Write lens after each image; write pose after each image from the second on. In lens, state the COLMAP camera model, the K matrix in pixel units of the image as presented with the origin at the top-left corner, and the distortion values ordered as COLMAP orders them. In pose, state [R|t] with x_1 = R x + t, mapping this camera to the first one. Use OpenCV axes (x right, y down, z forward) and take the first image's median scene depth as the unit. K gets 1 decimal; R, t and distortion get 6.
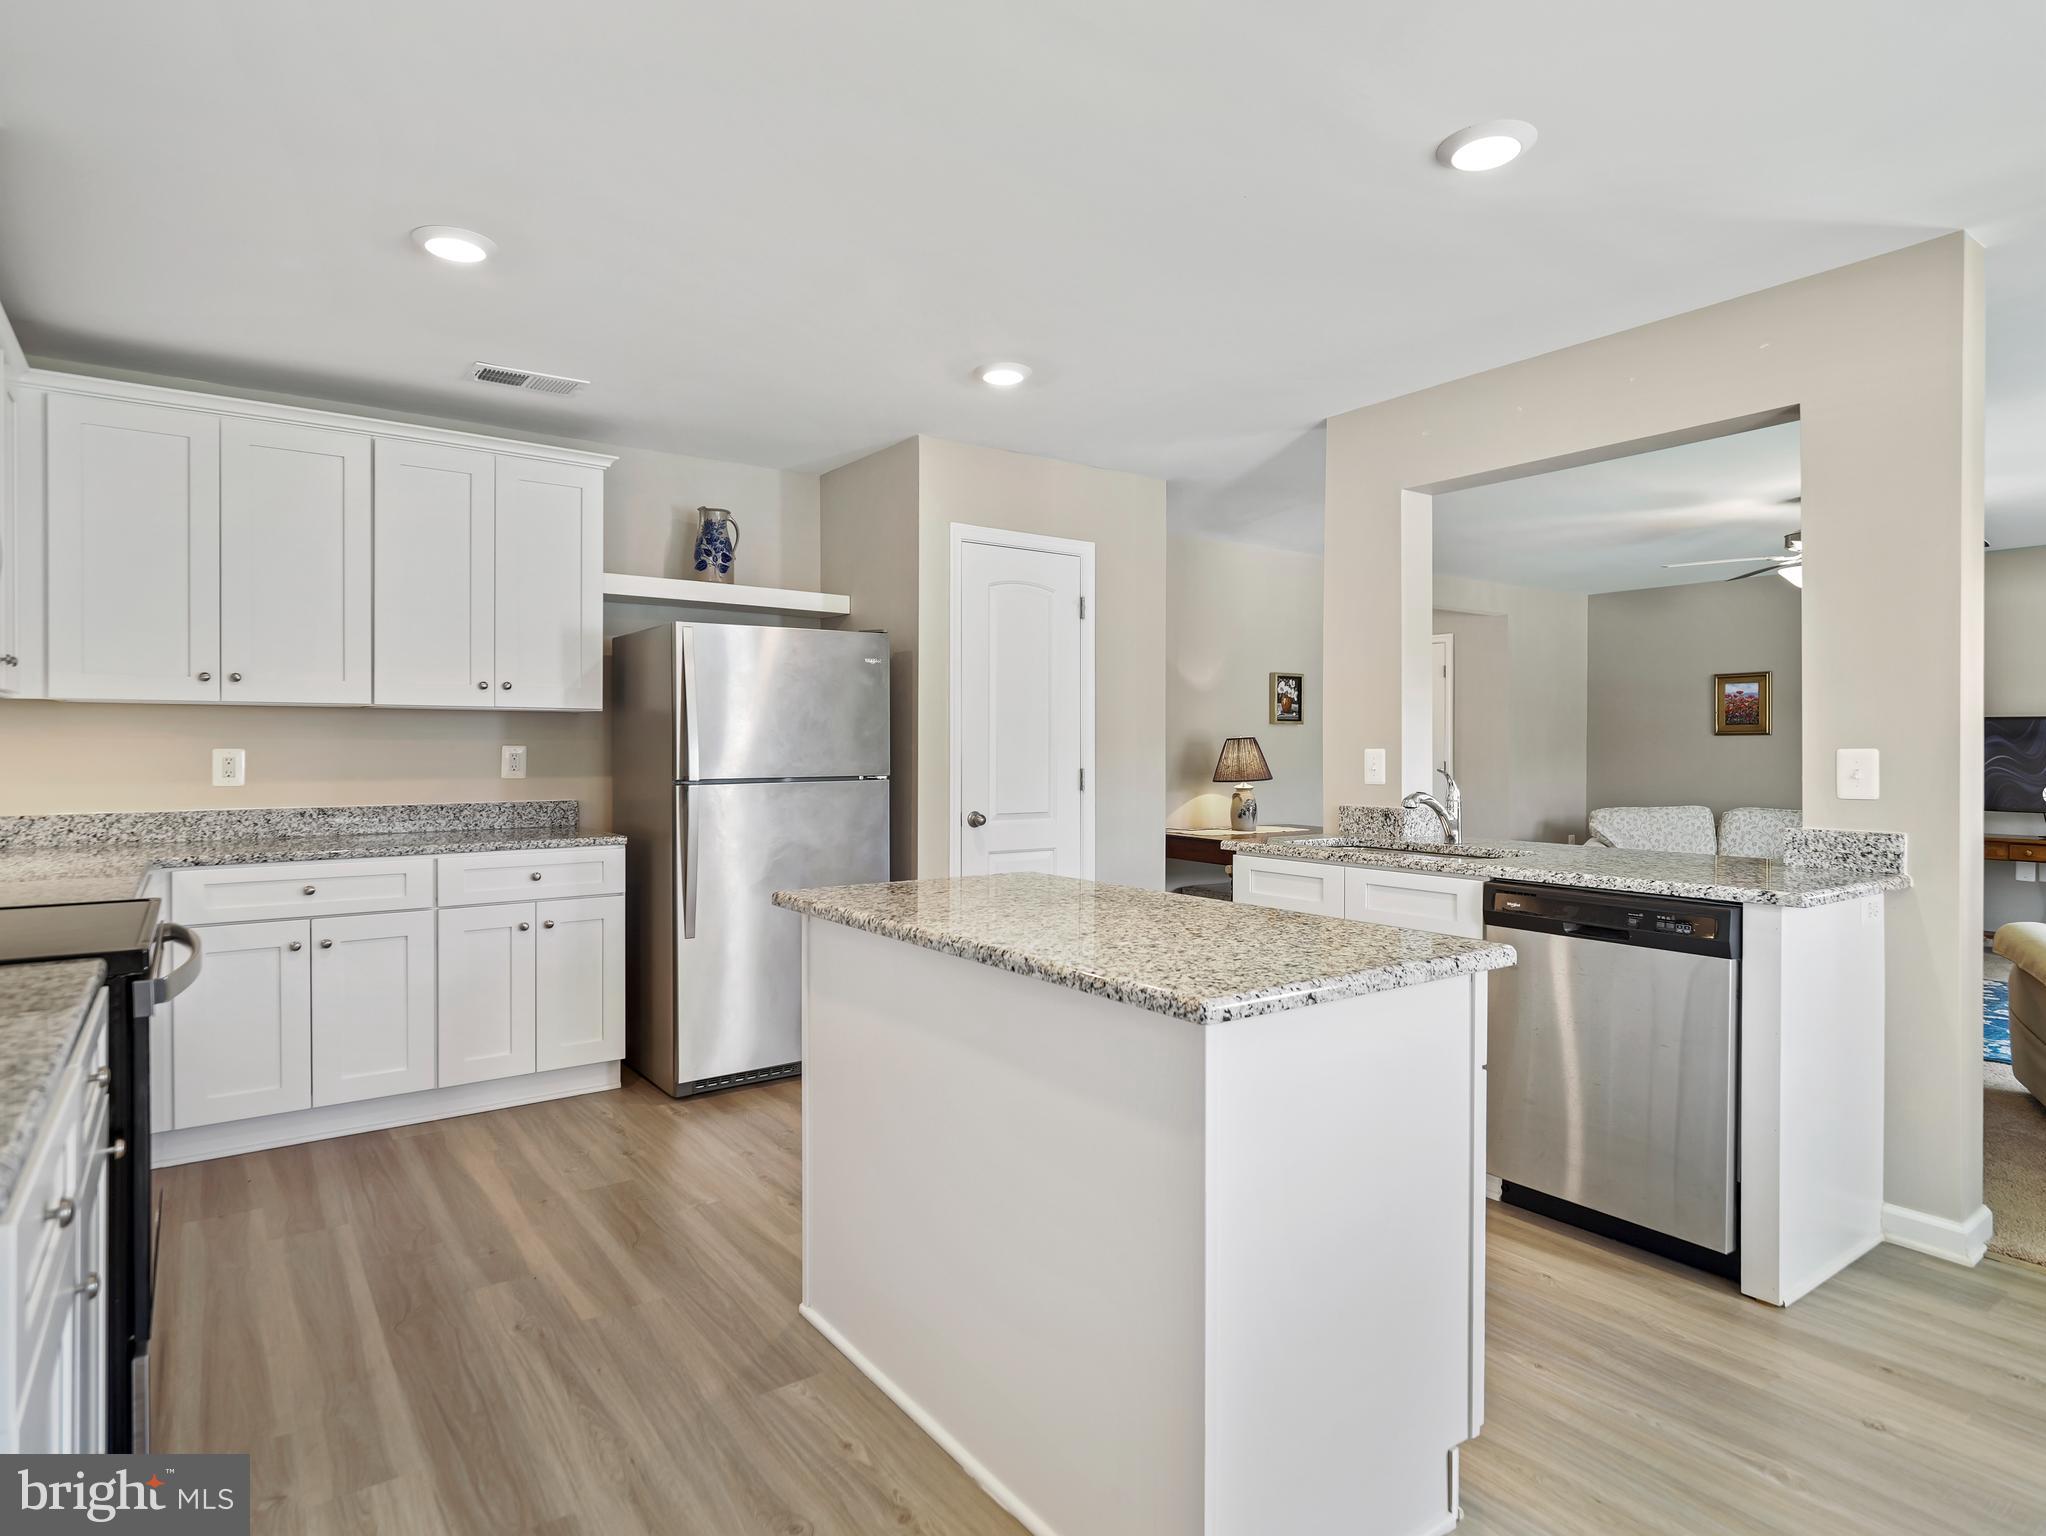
lens RADIAL K [[1124.7, 0, 1019.4], [0, 1124.7, 759.0], [0, 0, 1]] dist [-0.000886, -0.000923]
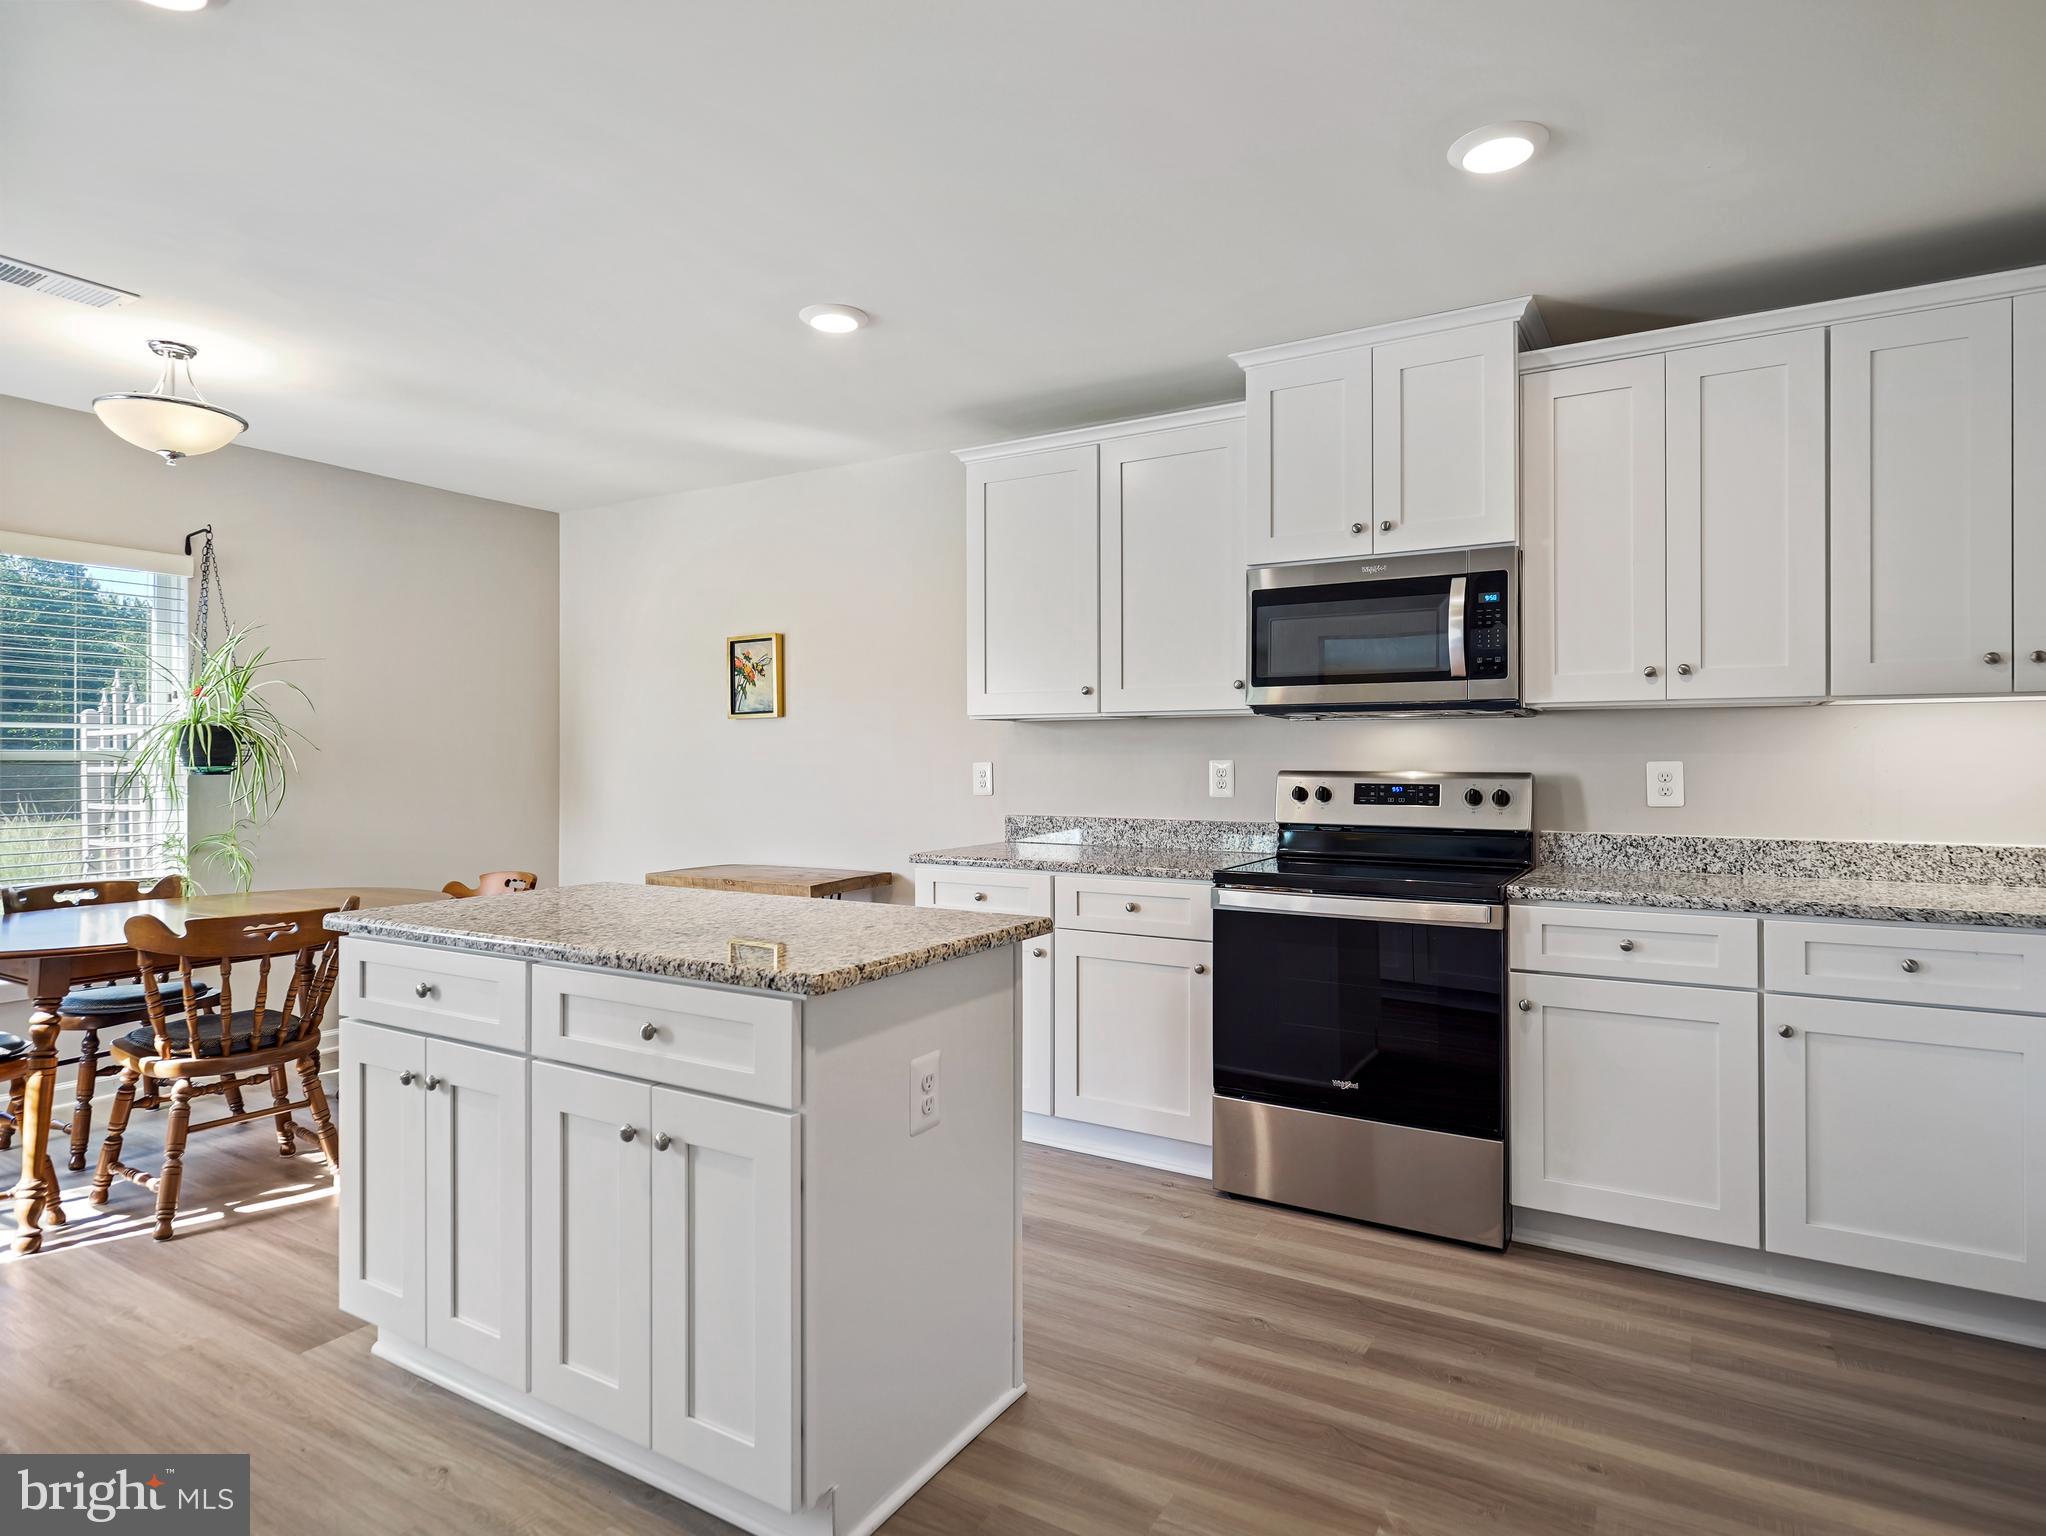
lens RADIAL K [[1141.0, 0, 1016.6], [0, 1141.0, 757.8], [0, 0, 1]] dist [-0.002205, -0.002057]
pose [[-0.920059, -0.001629, -0.391776, 0.106519], [-0.005263, 0.999953, 0.008203, -0.011315], [0.391744, 0.009609, -0.920024, 1.169112]]
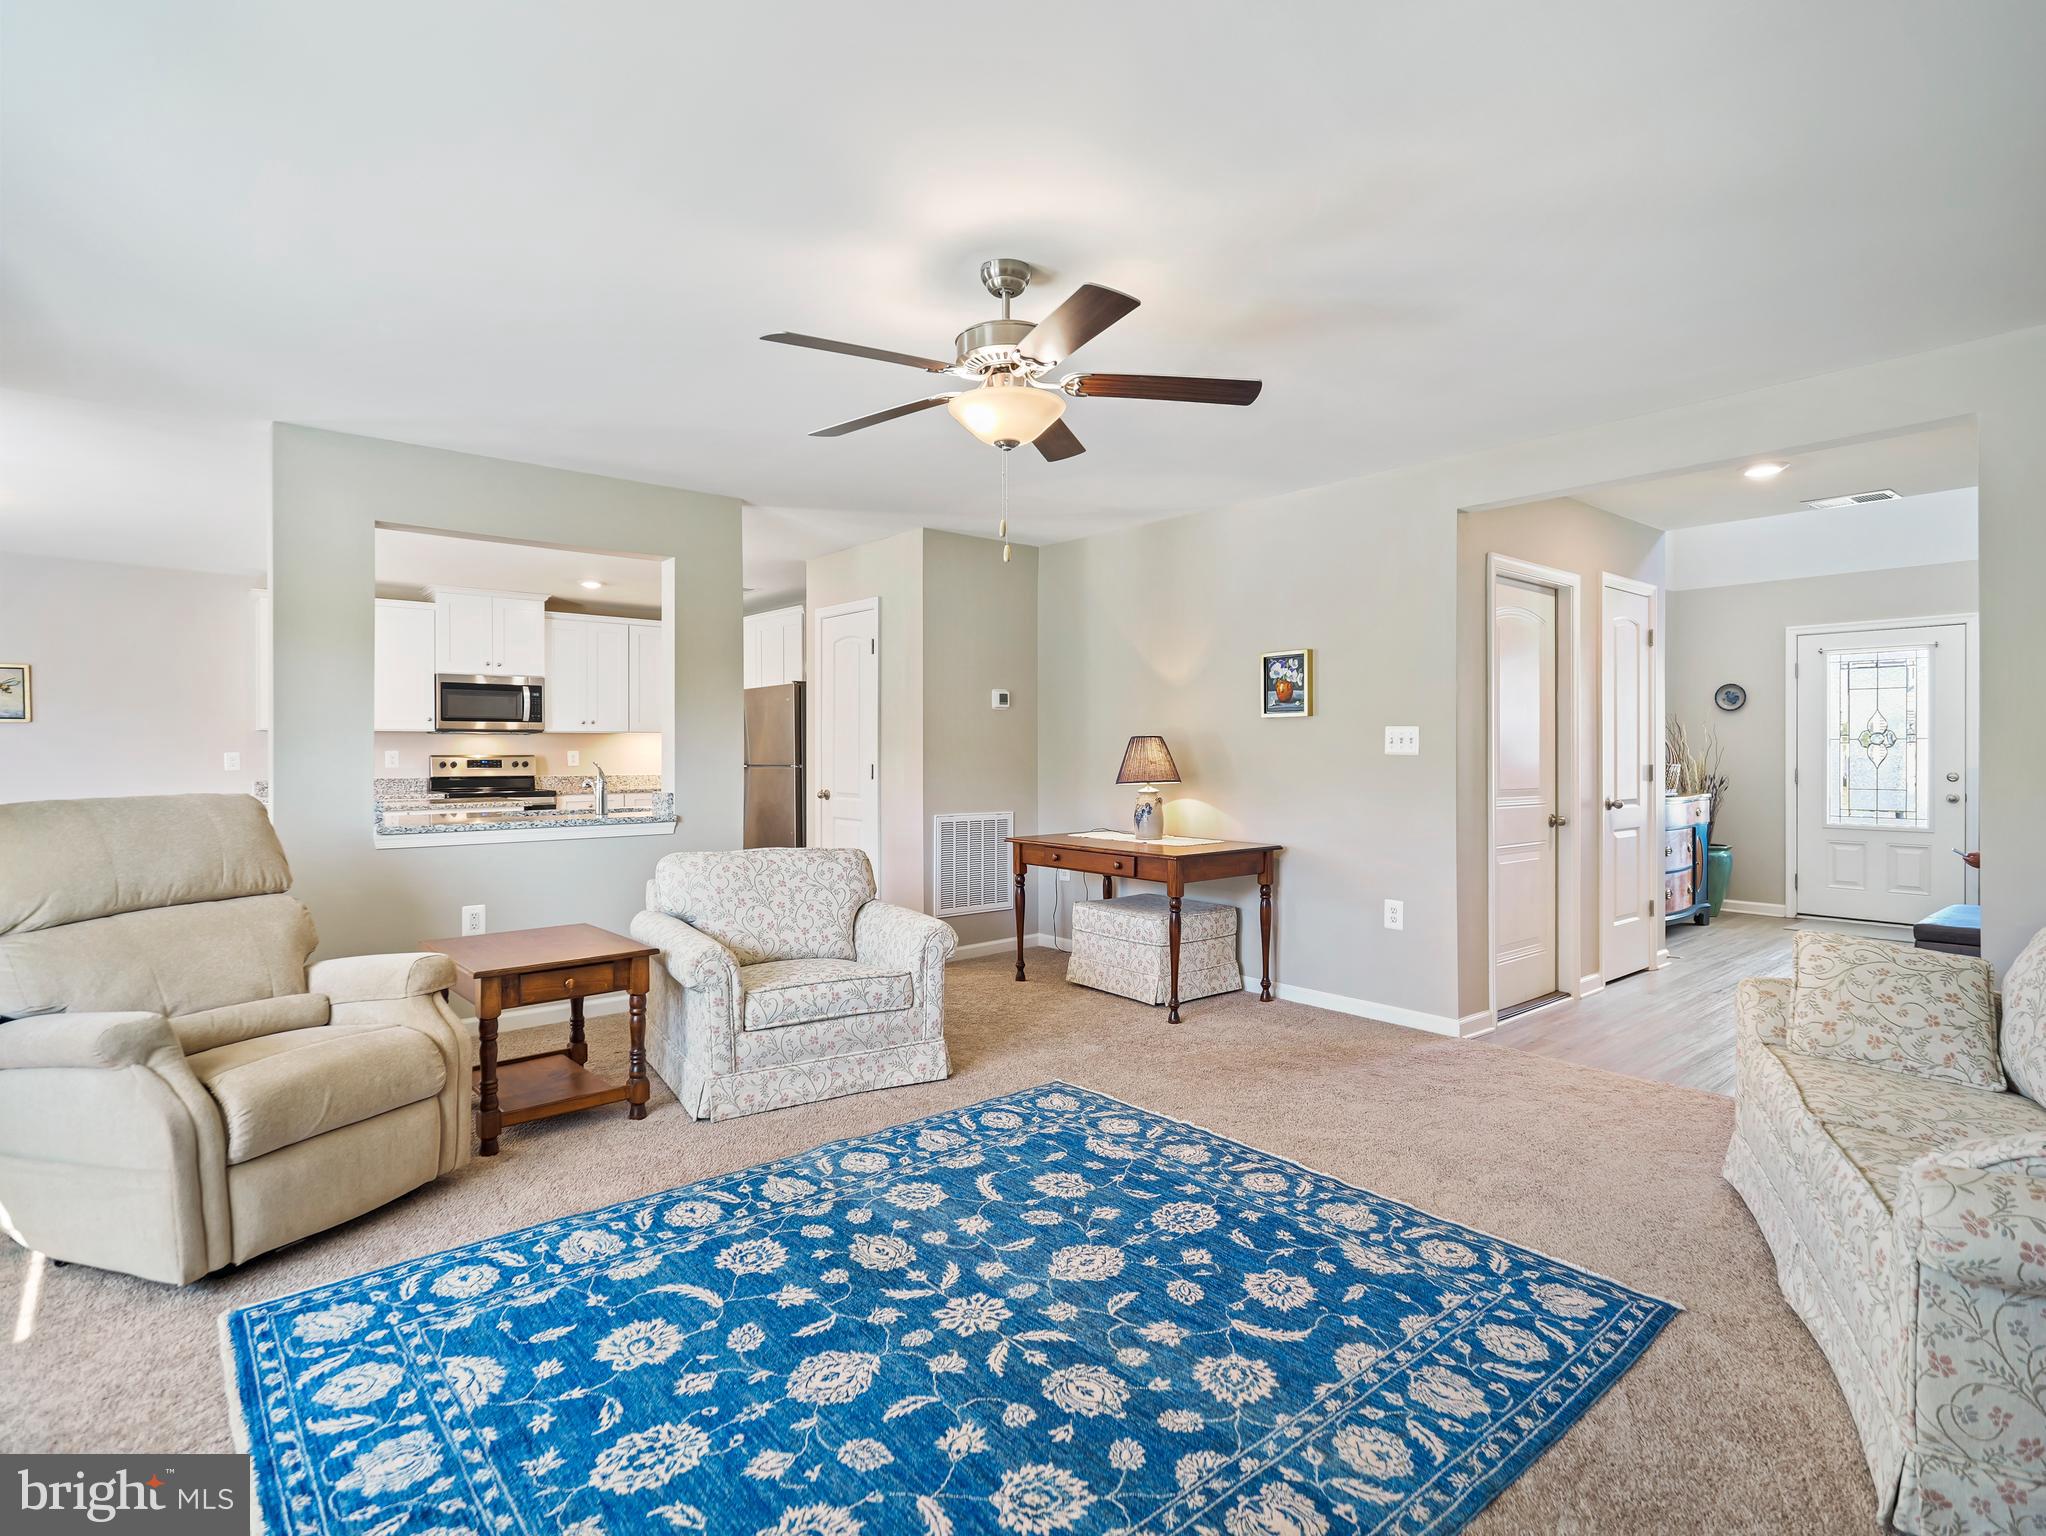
lens RADIAL K [[1045.6, 0, 1018.3], [0, 1045.6, 753.2], [0, 0, 1]] dist [0.000653, -0.001670]
pose [[0.078618, 0.001453, -0.996904, 1.717938], [-0.008233, 0.999966, 0.000808, -0.008817], [0.996871, 0.008144, 0.078627, 1.381749]]
